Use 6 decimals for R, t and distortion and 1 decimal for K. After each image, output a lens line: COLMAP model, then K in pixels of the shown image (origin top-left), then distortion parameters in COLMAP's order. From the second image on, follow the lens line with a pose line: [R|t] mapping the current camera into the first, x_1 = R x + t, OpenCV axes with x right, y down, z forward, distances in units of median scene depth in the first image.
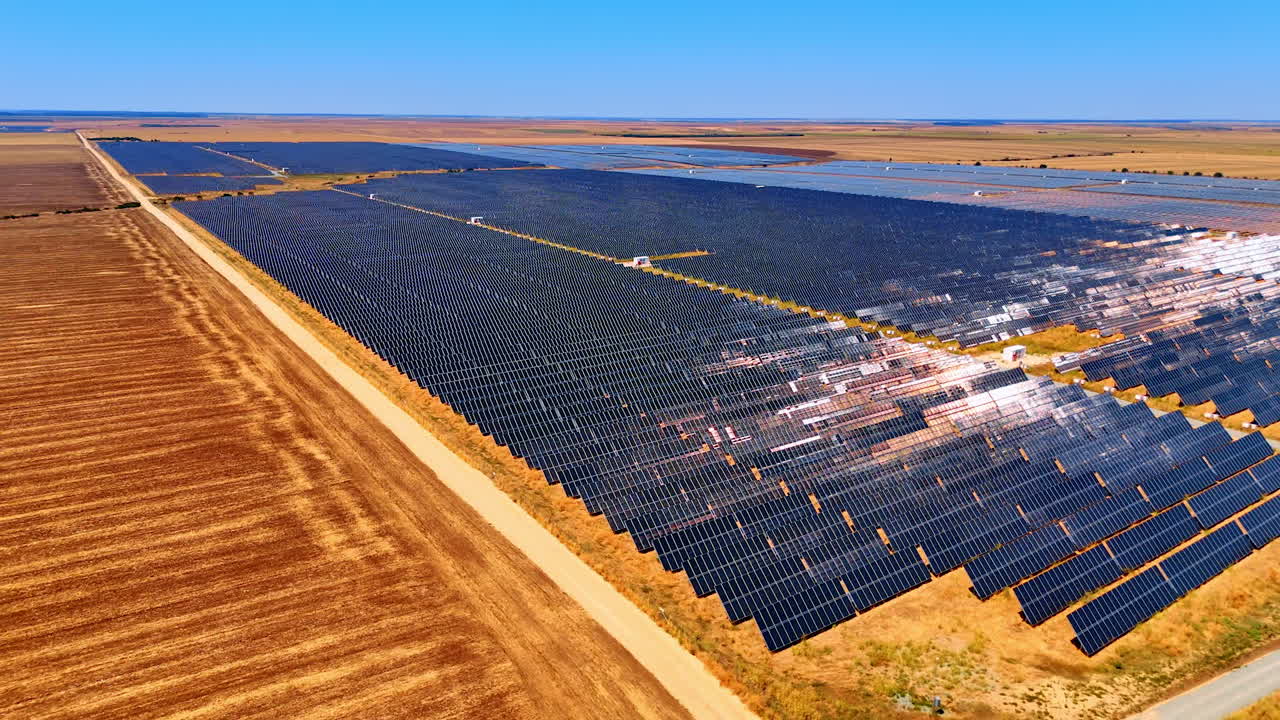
lens RADIAL K [[938.0, 0, 637.9], [0, 938.0, 365.3], [0, 0, 1]] dist [0.060156, -0.060582]
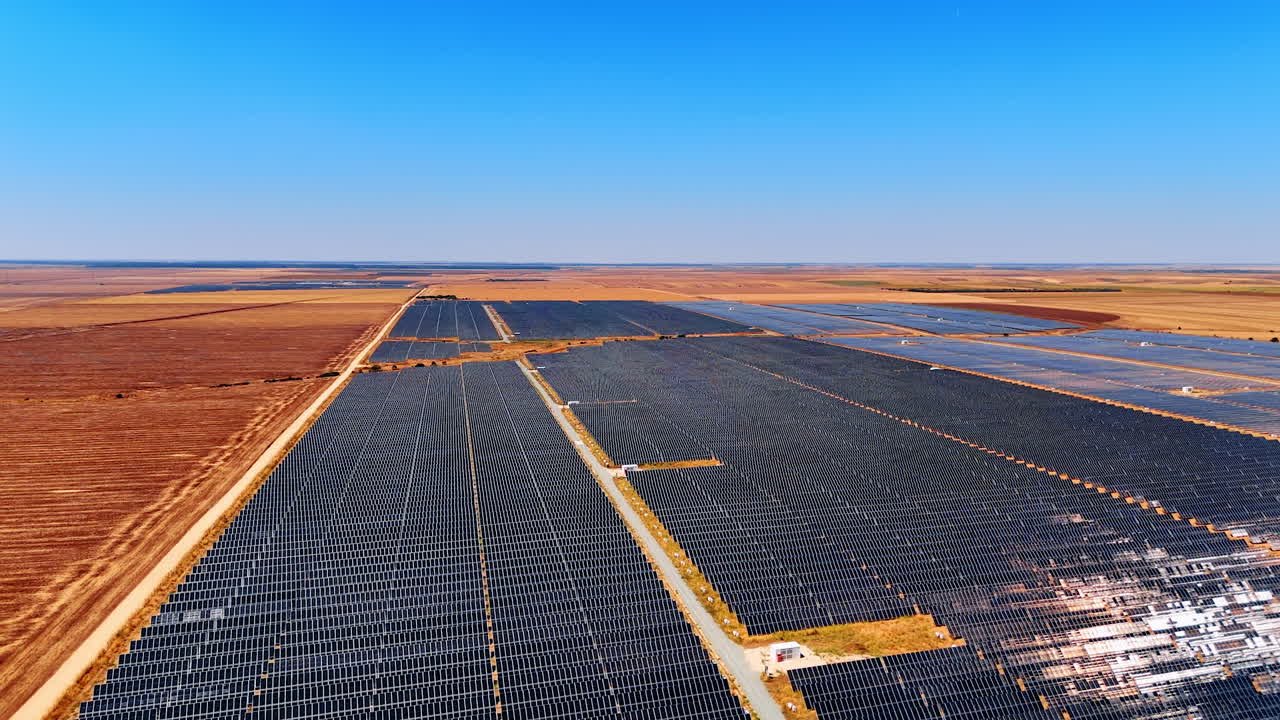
lens RADIAL K [[938.0, 0, 642.5], [0, 938.0, 353.8], [0, 0, 1]] dist [0.060156, -0.060582]
pose [[0.941226, 0.028049, -0.336612, 0.276128], [-0.081452, 0.985986, -0.145595, -0.071882], [0.327811, 0.164455, 0.930320, 0.056496]]
